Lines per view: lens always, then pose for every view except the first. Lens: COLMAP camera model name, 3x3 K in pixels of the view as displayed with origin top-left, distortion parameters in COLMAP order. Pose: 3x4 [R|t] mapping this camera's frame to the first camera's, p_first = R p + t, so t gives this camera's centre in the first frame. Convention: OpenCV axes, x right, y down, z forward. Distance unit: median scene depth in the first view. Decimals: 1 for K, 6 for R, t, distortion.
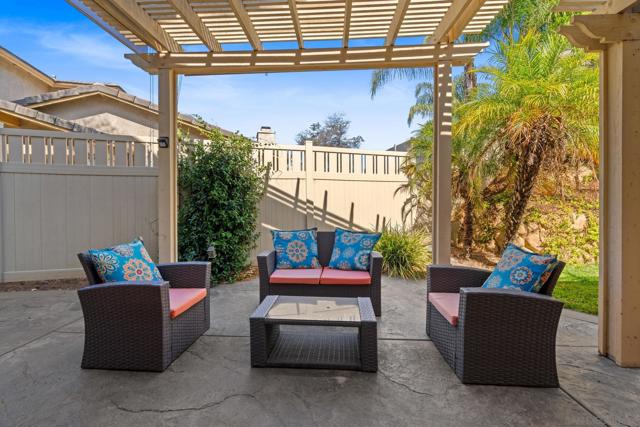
lens RADIAL K [[294.4, 0, 318.1], [0, 294.4, 196.7], [0, 0, 1]] dist [-0.011020, 0.000283]
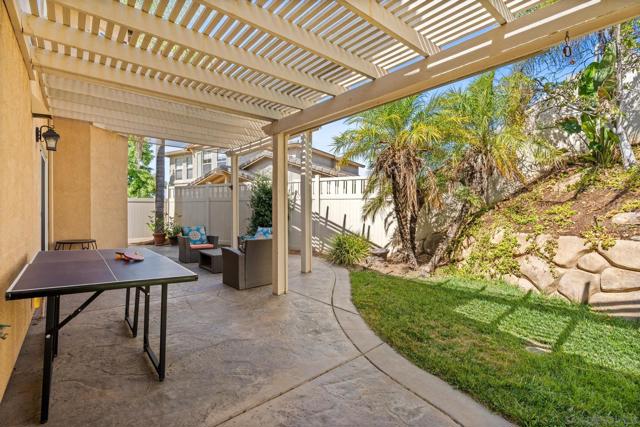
lens RADIAL K [[294.8, 0, 317.5], [0, 294.8, 212.4], [0, 0, 1]] dist [-0.002588, -0.000048]
pose [[0.712321, 0.012201, -0.701748, 1.076641], [-0.002977, 0.999892, 0.014362, -0.011009], [0.701848, -0.008141, 0.712280, -0.138348]]
